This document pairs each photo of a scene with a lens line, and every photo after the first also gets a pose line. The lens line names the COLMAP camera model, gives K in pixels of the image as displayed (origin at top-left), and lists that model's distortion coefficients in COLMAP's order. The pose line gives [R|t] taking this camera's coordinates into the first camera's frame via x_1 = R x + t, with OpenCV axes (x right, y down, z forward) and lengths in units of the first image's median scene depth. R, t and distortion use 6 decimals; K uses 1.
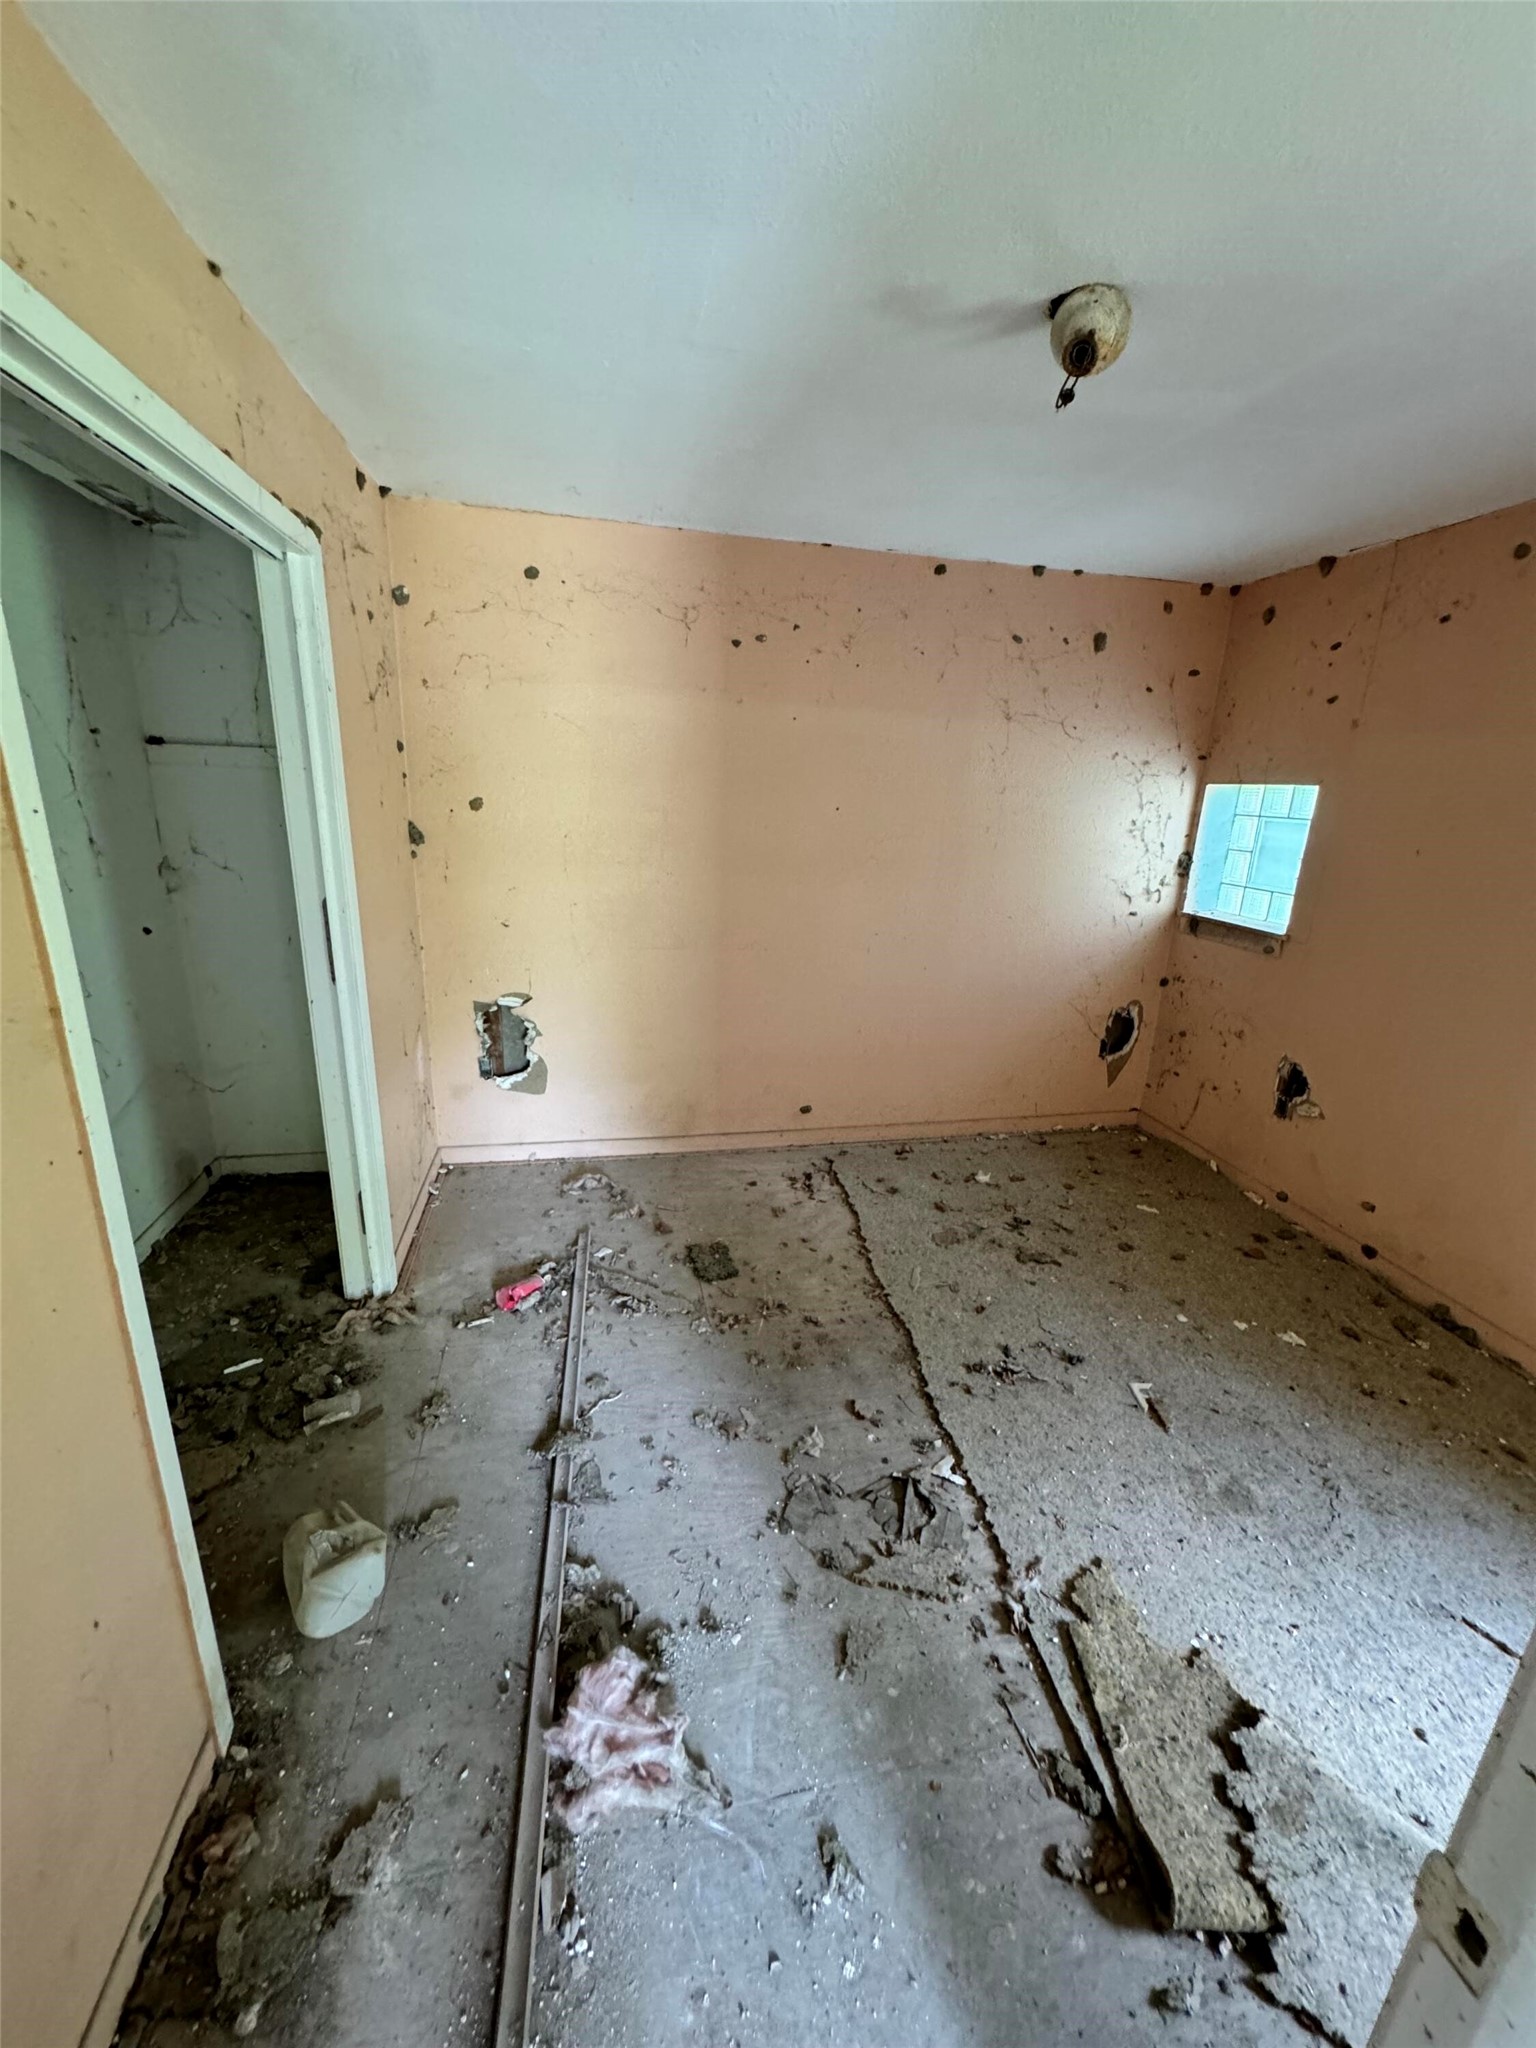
lens RADIAL K [[818.4, 0, 768.2], [0, 818.4, 1021.7], [0, 0, 1]] dist [-0.002587, -0.000421]
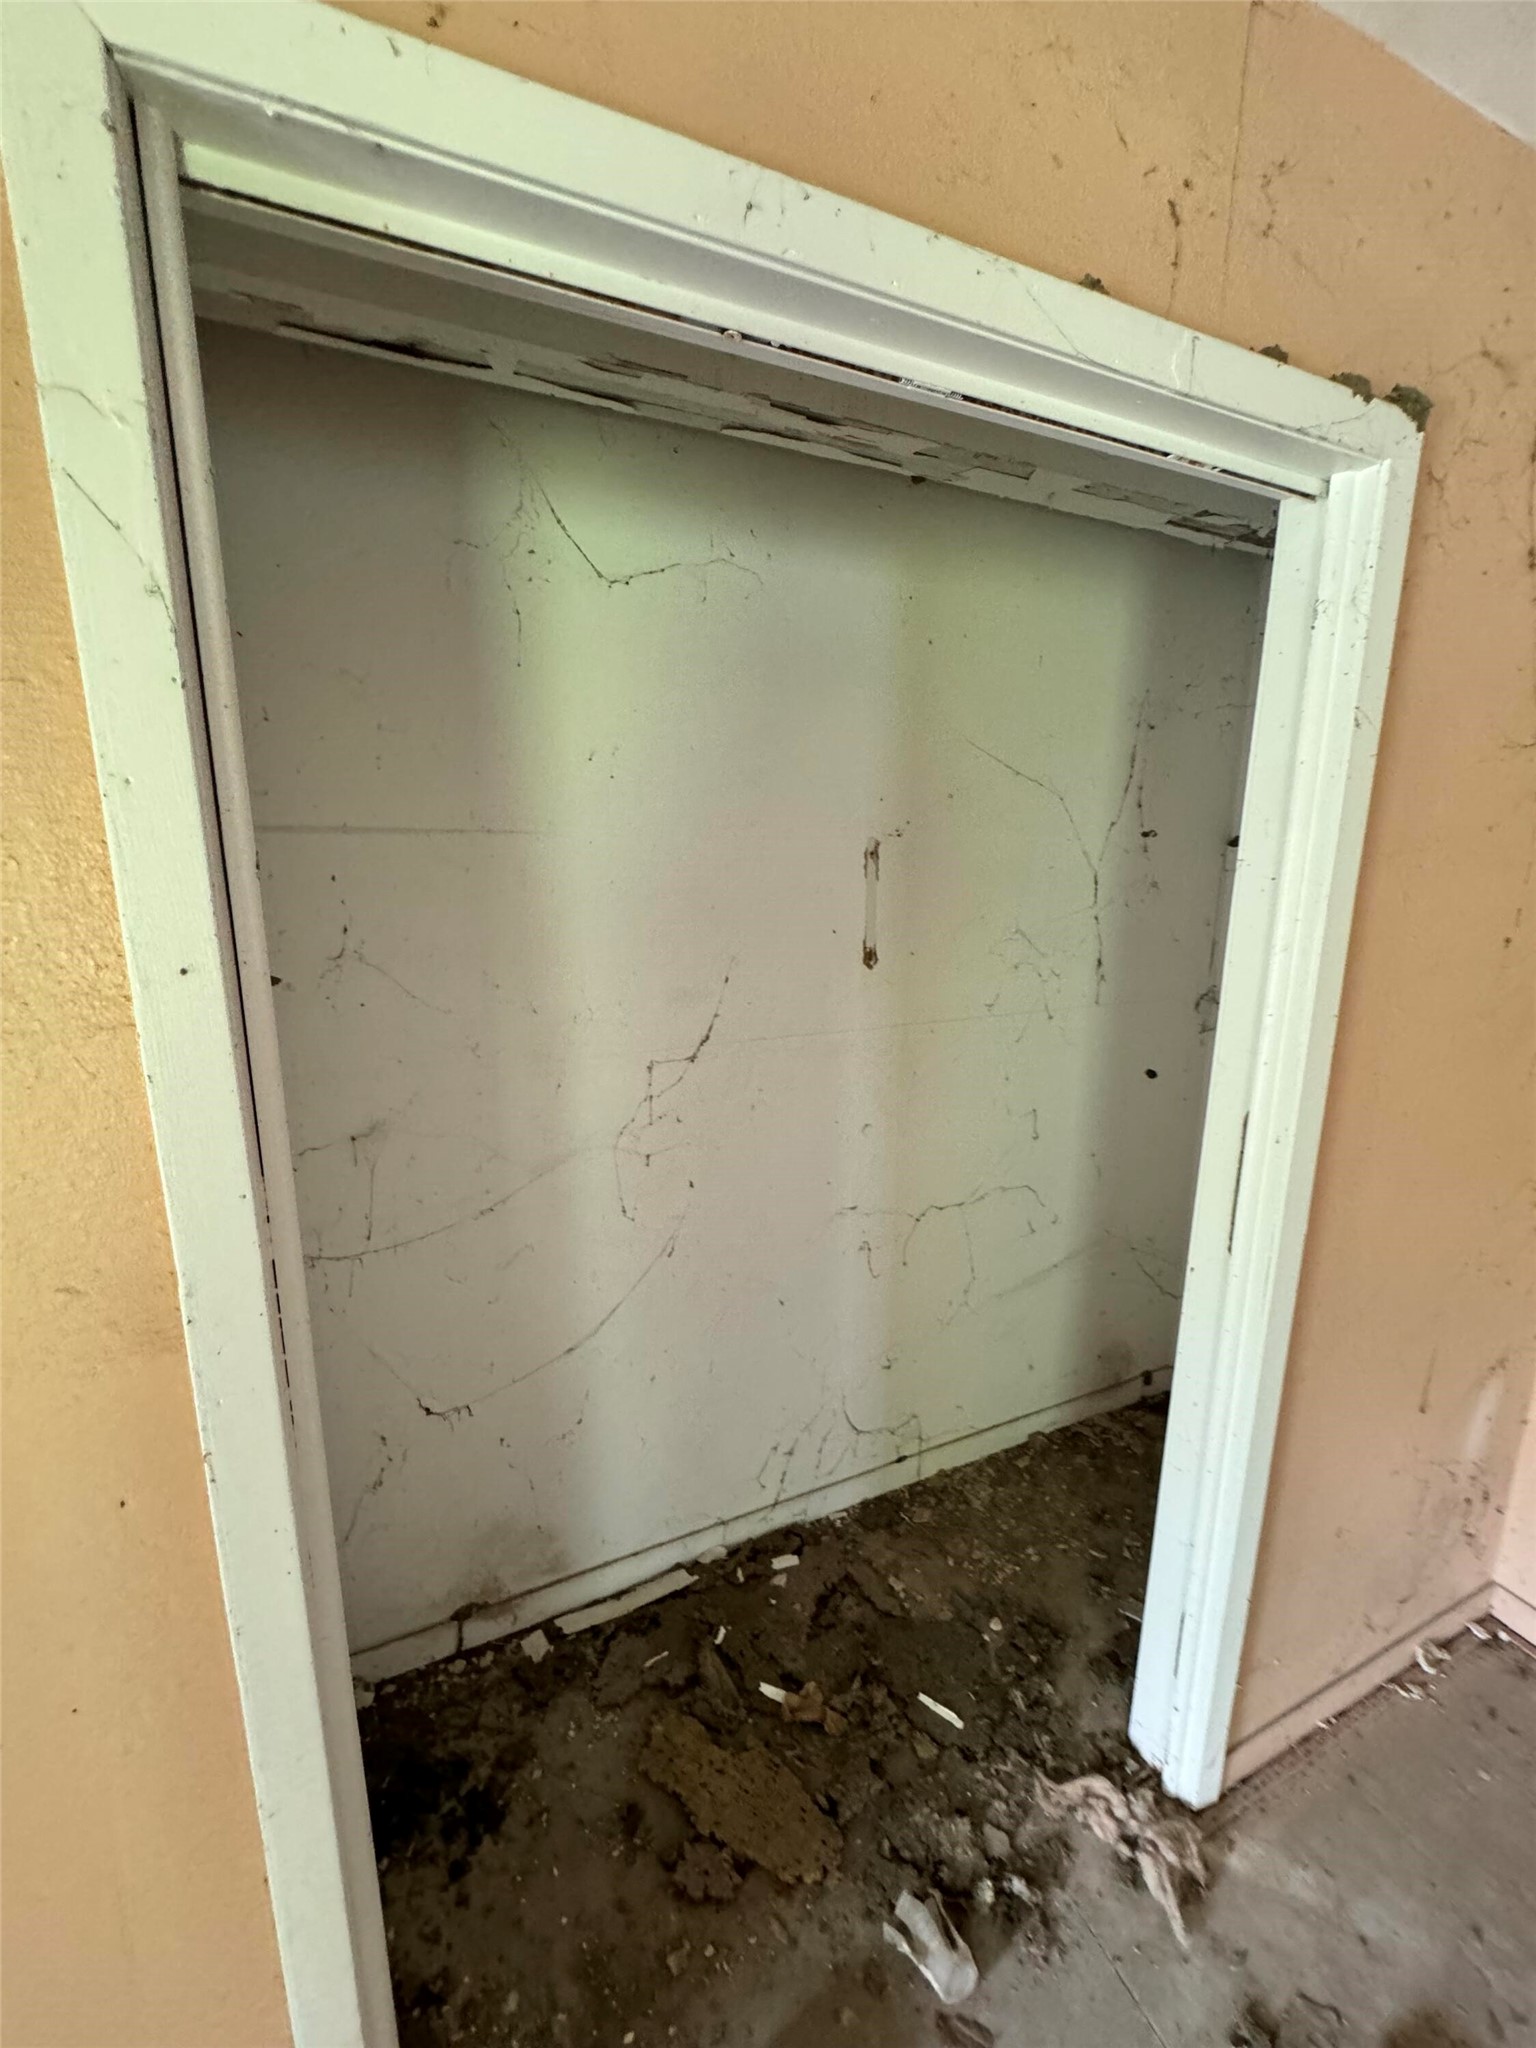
lens RADIAL K [[818.4, 0, 768.6], [0, 818.4, 1021.8], [0, 0, 1]] dist [-0.002587, -0.000421]
pose [[0.218679, 0.163171, -0.962057, -0.105773], [-0.274792, 0.956317, 0.099737, -0.186260], [0.936306, 0.242556, 0.253965, 0.586231]]
